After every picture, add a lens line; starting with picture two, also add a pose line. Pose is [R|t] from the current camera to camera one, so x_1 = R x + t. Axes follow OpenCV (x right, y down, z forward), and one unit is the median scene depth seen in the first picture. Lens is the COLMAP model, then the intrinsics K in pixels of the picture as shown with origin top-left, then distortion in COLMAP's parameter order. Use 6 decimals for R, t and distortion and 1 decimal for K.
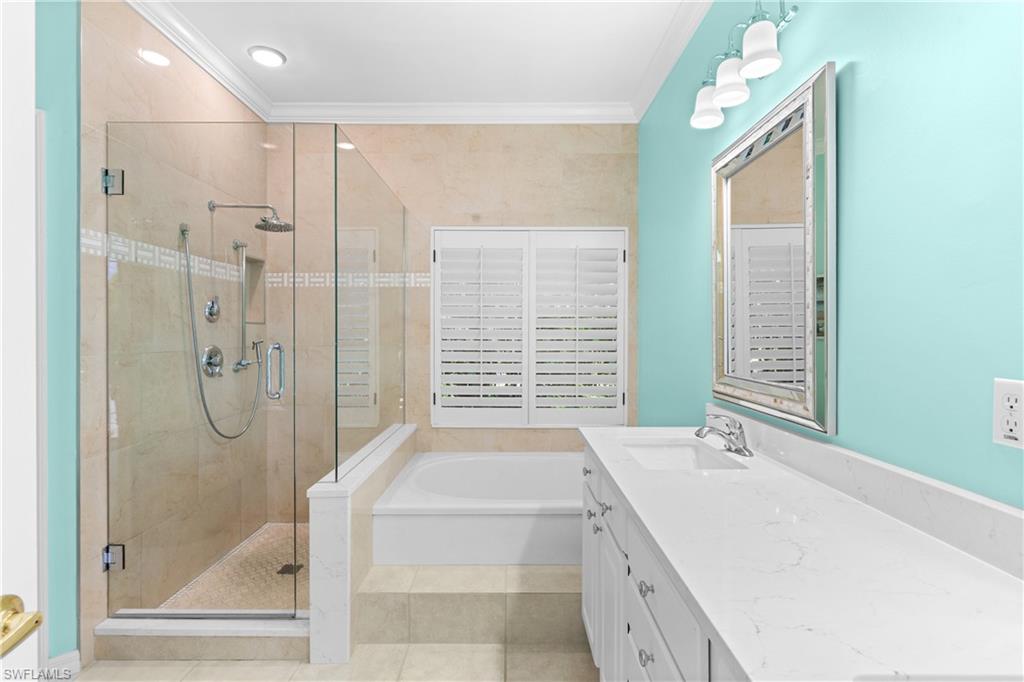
lens RADIAL K [[485.2, 0, 511.6], [0, 485.2, 337.6], [0, 0, 1]] dist [0.002186, -0.000871]
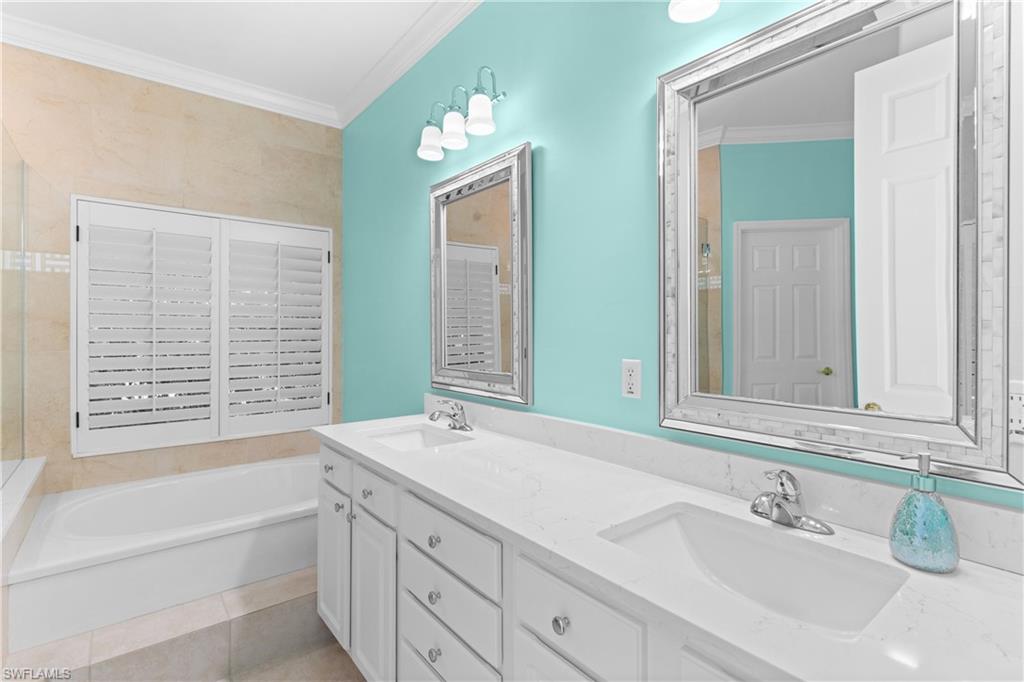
lens RADIAL K [[485.2, 0, 513.5], [0, 485.2, 335.0], [0, 0, 1]] dist [0.002186, -0.000871]
pose [[0.780146, -0.005856, 0.625570, -0.161955], [0.008348, 0.999965, -0.001050, -0.001673], [-0.625542, 0.006041, 0.780167, -0.044564]]
